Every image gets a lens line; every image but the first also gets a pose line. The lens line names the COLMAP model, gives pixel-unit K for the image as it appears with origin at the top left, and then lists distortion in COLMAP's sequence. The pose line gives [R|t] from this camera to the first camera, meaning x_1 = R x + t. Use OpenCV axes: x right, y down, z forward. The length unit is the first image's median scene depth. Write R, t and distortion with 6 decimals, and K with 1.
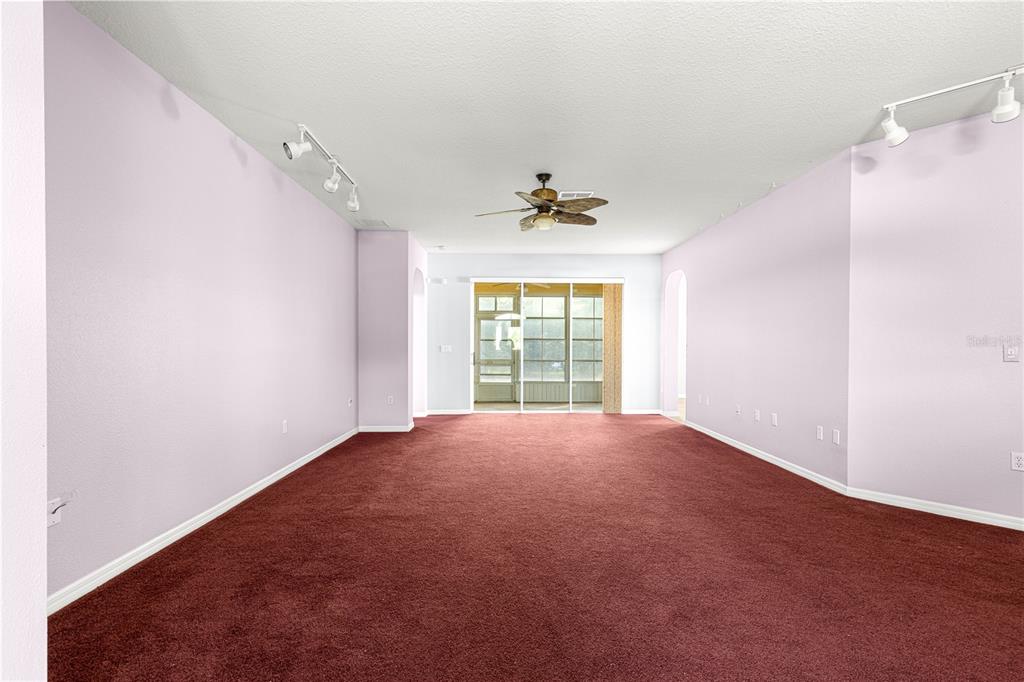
lens RADIAL K [[462.8, 0, 509.3], [0, 462.8, 347.5], [0, 0, 1]] dist [0.005902, -0.000201]
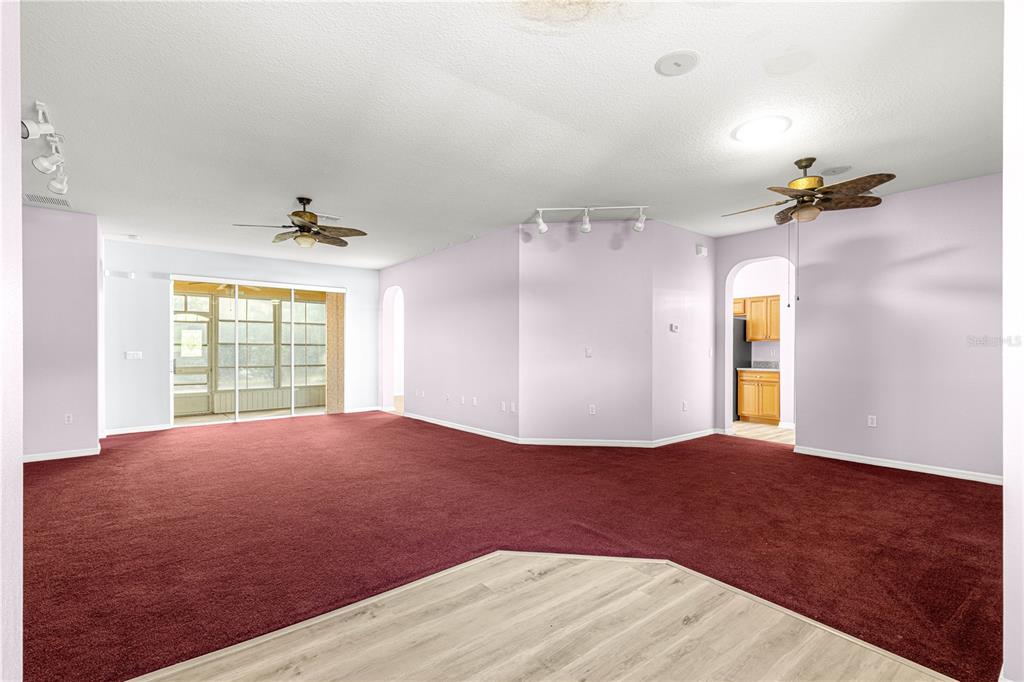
lens RADIAL K [[472.3, 0, 518.4], [0, 472.3, 351.1], [0, 0, 1]] dist [0.010597, -0.000010]
pose [[0.779552, -0.007135, 0.626297, -0.250990], [0.008951, 0.999960, 0.000250, 0.002357], [-0.626274, 0.005411, 0.779584, -0.228426]]
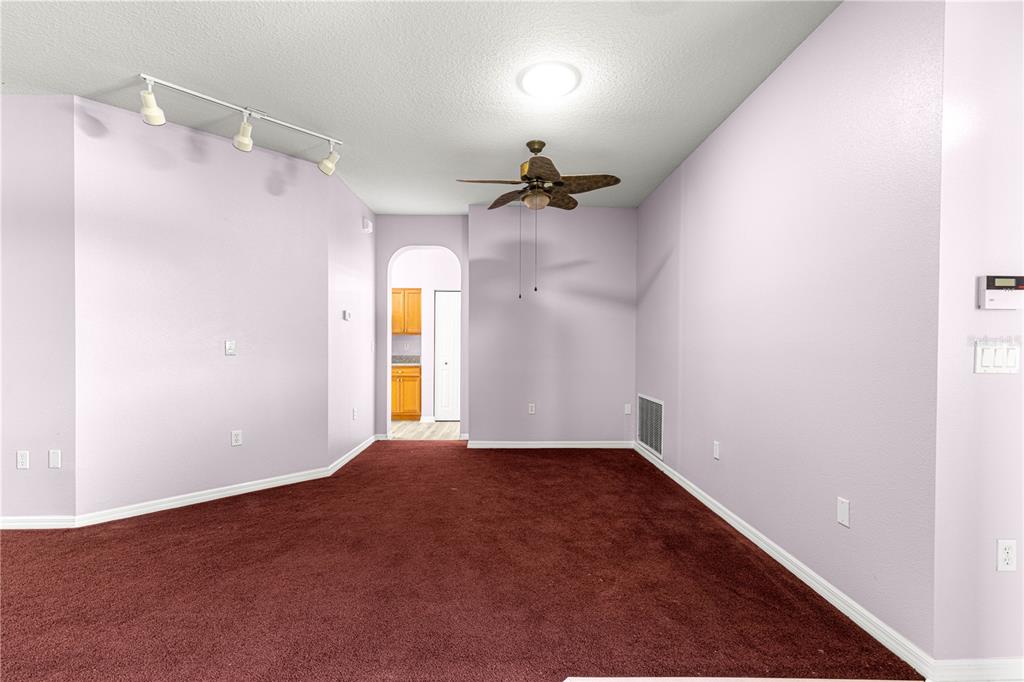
lens RADIAL K [[460.5, 0, 517.1], [0, 460.5, 347.4], [0, 0, 1]] dist [0.010725, -0.000139]
pose [[-0.011597, -0.013521, 0.999841, -0.077656], [0.005695, 0.999891, 0.013588, -0.000713], [-0.999917, 0.005852, -0.011518, 0.213475]]
